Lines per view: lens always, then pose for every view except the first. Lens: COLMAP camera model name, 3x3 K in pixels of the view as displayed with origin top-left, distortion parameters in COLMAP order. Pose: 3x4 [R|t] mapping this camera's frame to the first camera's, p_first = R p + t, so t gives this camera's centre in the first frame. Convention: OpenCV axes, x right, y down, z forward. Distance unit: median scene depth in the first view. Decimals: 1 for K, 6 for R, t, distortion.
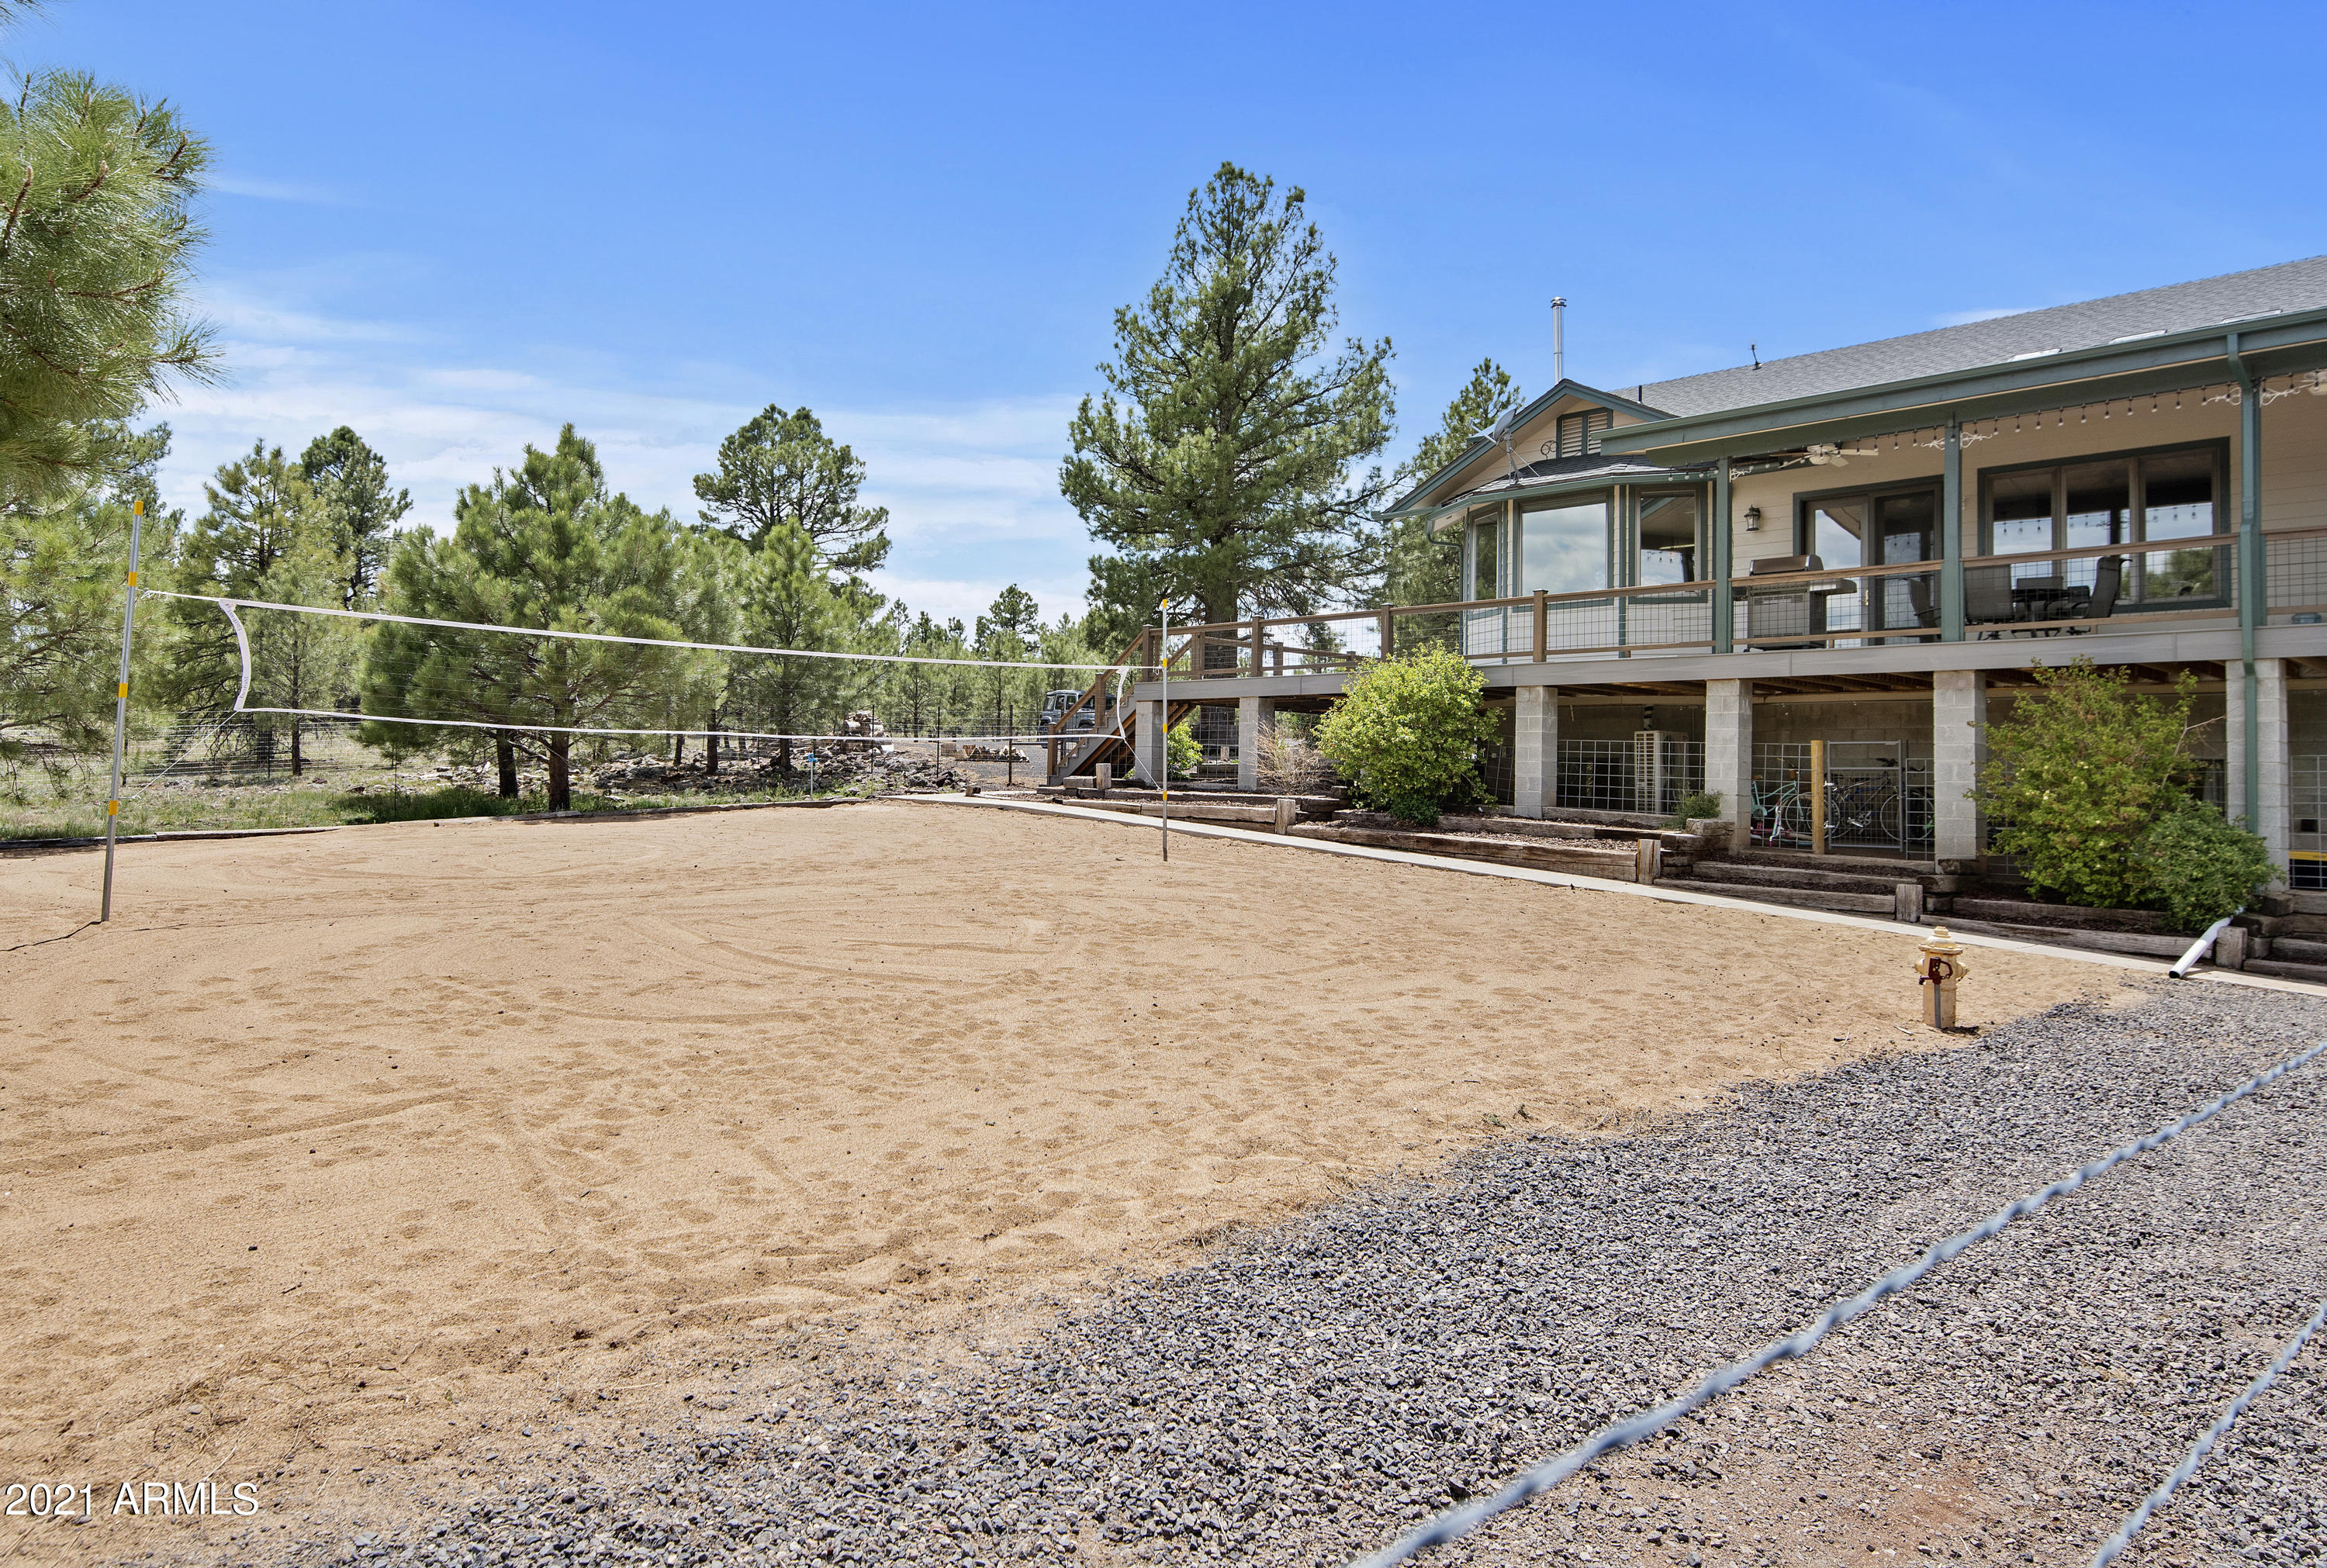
lens RADIAL K [[1414.6, 0, 1163.5], [0, 1414.6, 784.0], [0, 0, 1]] dist [-0.001152, -0.000646]
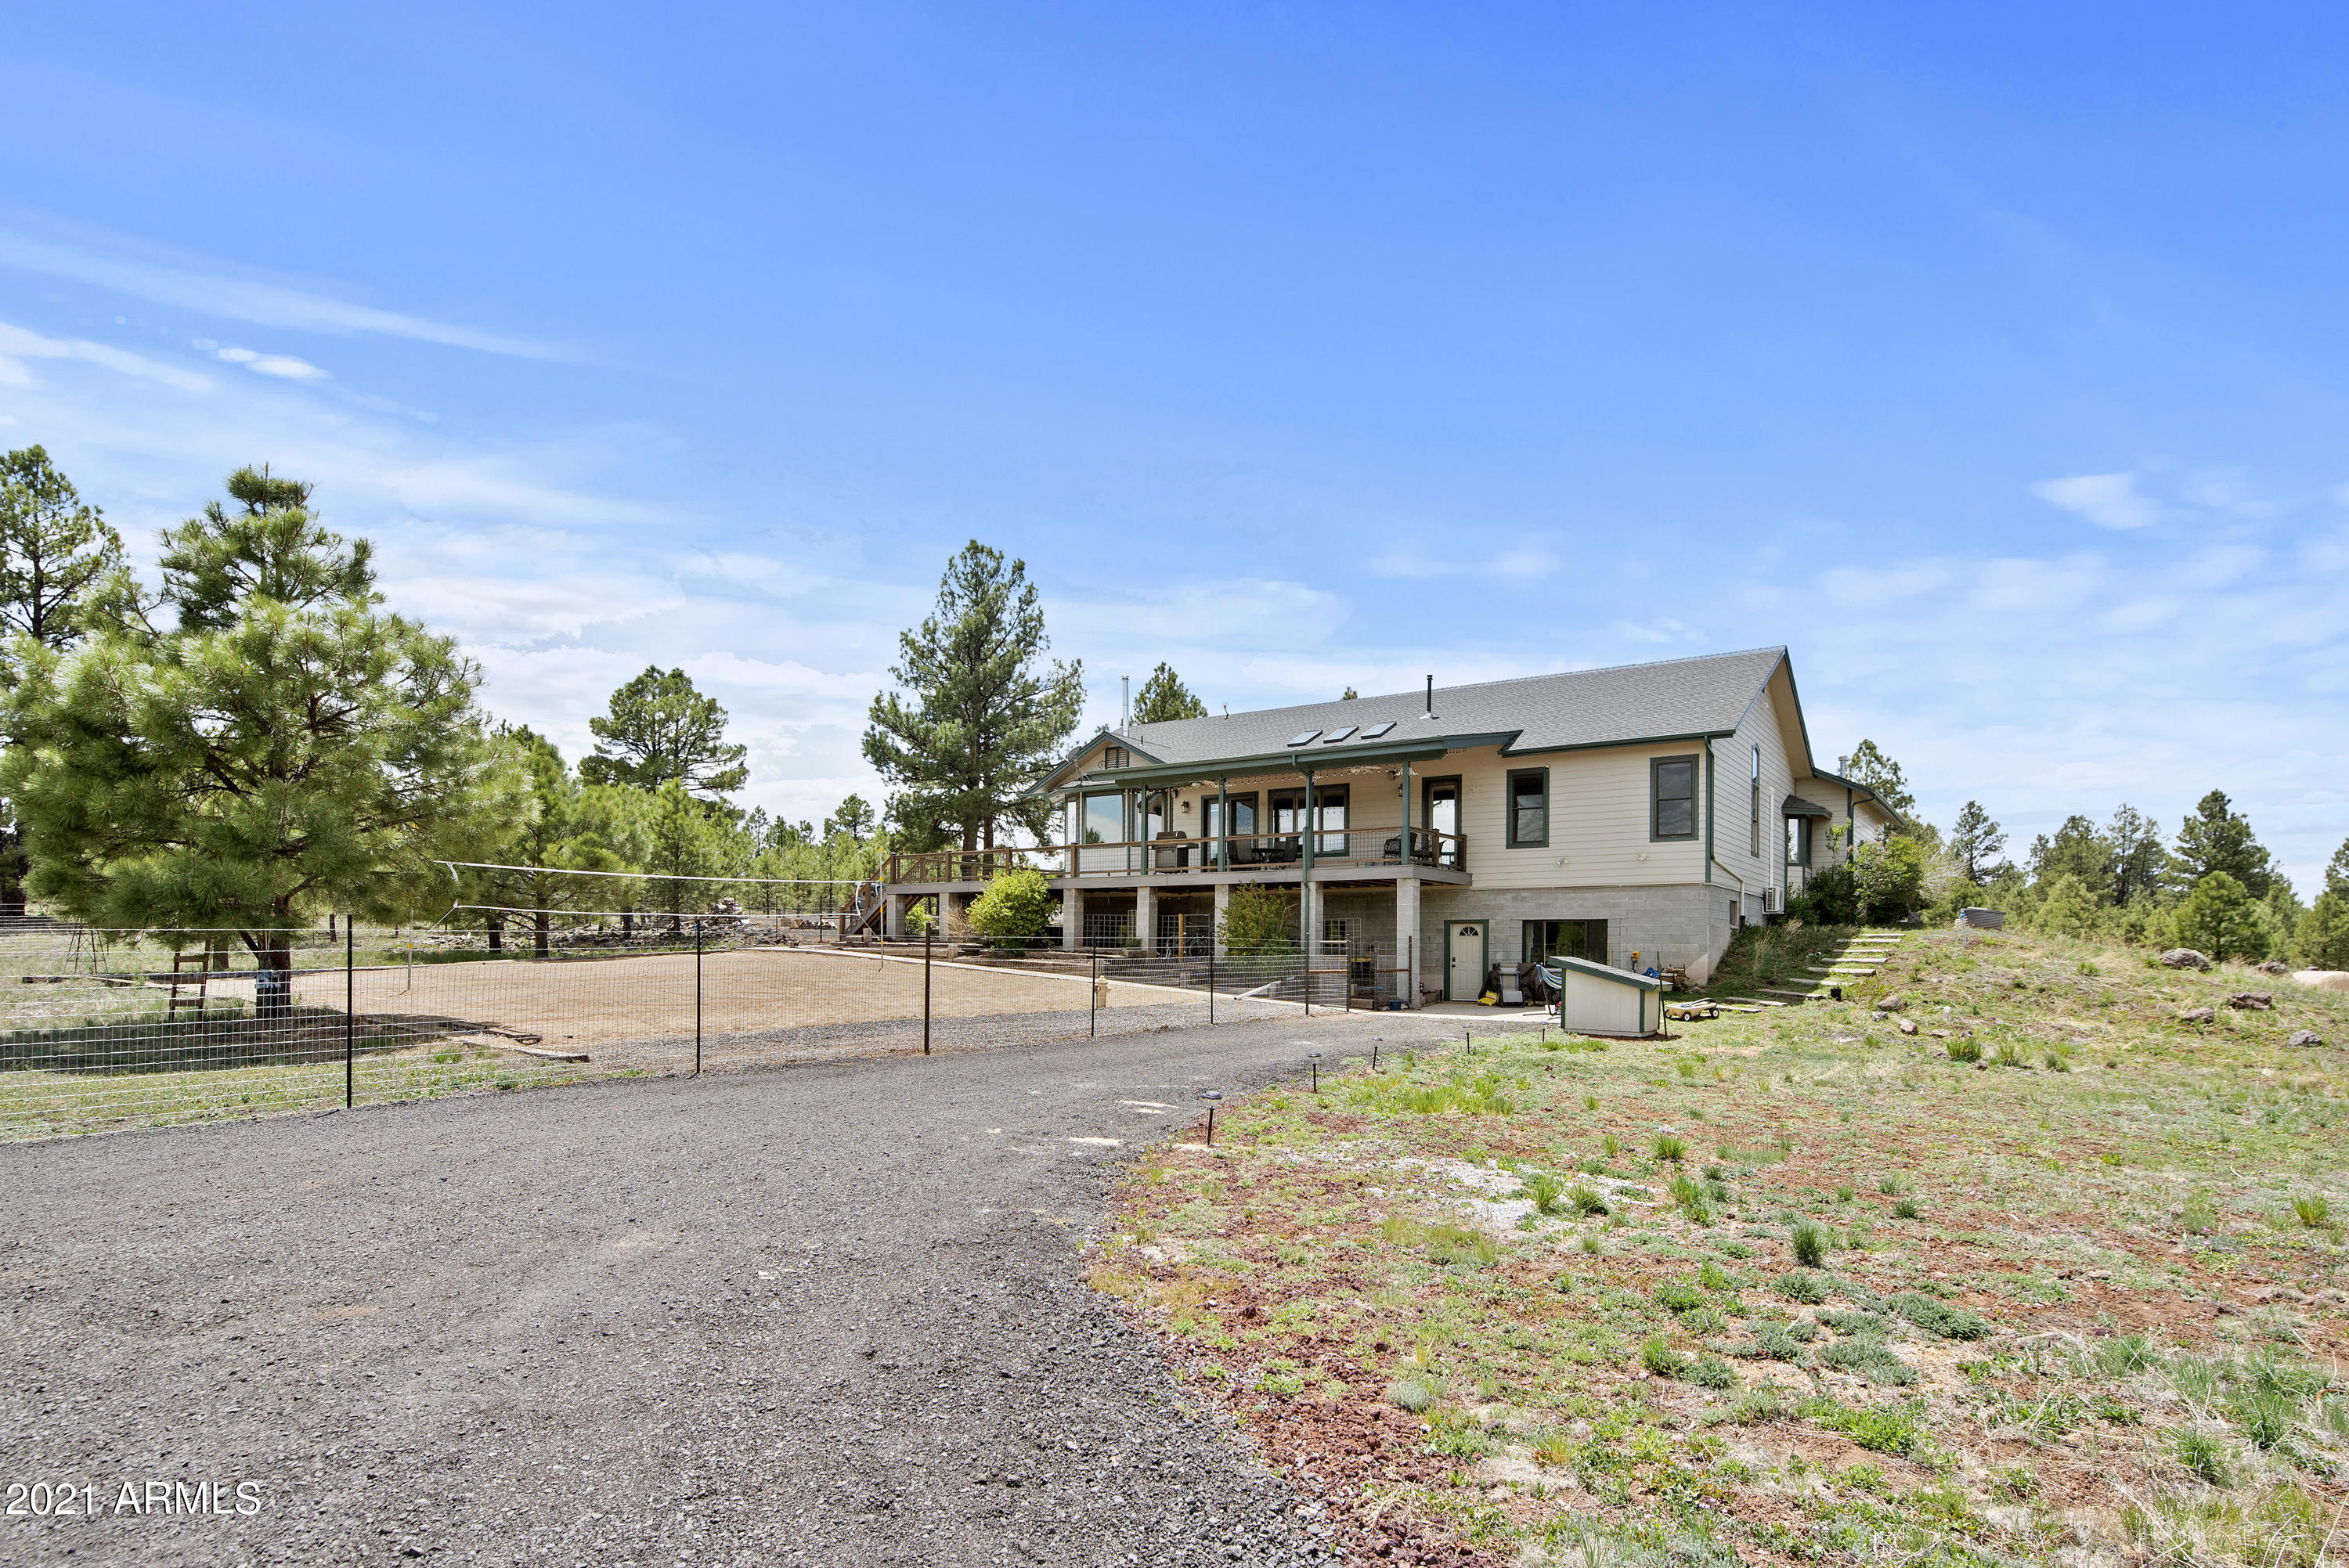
lens RADIAL K [[1203.3, 0, 1270.9], [0, 1203.3, 973.7], [0, 0, 1]] dist [0.000204, -0.000183]
pose [[0.977895, -0.016569, 0.208438, 0.082877], [0.012577, 0.999712, 0.020463, 0.011063], [-0.208717, -0.017389, 0.977821, -0.371914]]
